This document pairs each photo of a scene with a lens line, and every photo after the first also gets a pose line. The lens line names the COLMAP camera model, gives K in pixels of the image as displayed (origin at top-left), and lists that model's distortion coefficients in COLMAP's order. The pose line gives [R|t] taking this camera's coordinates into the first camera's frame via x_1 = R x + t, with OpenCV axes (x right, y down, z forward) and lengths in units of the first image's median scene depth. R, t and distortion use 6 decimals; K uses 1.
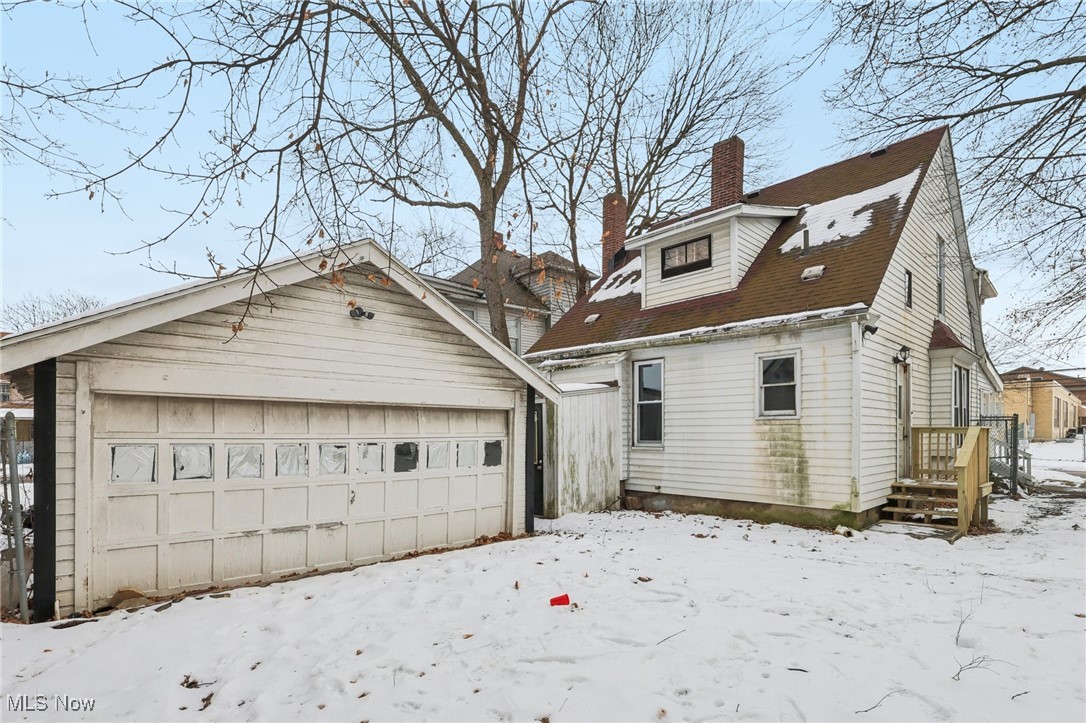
lens RADIAL K [[521.5, 0, 541.2], [0, 521.5, 429.4], [0, 0, 1]] dist [-0.006268, 0.001786]
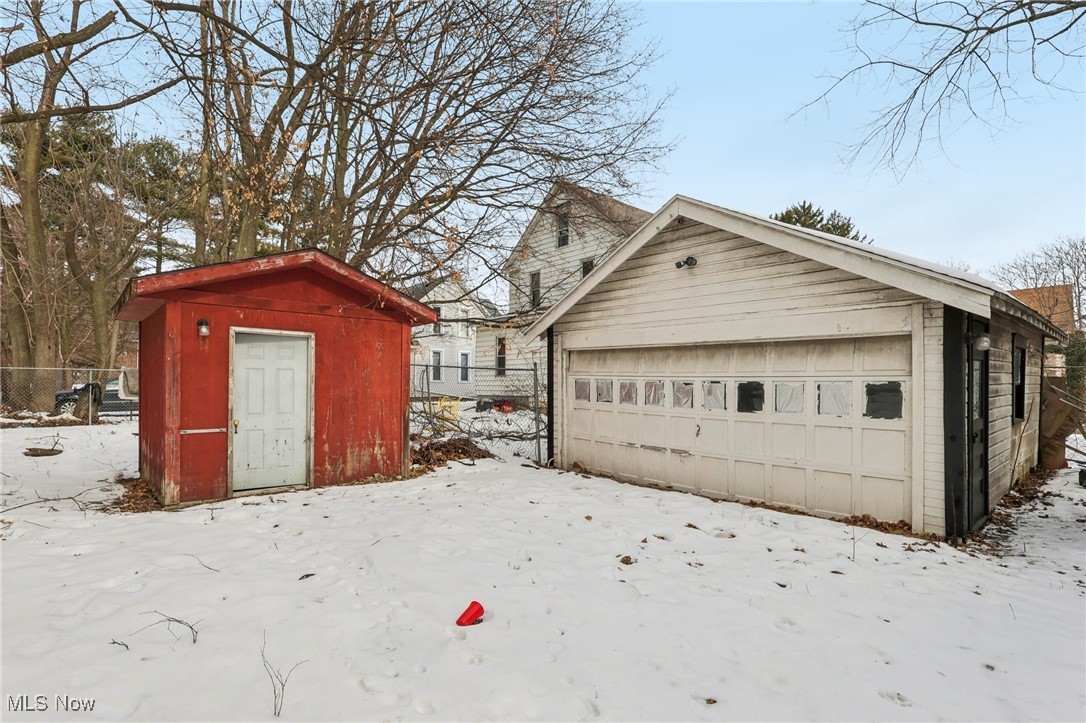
lens RADIAL K [[521.5, 0, 541.4], [0, 521.5, 368.2], [0, 0, 1]] dist [-0.006268, 0.001786]
pose [[-0.003856, -0.008311, -0.999958, 0.695170], [0.011713, 0.999896, -0.008356, 0.004703], [0.999924, -0.011745, -0.003759, 0.646377]]
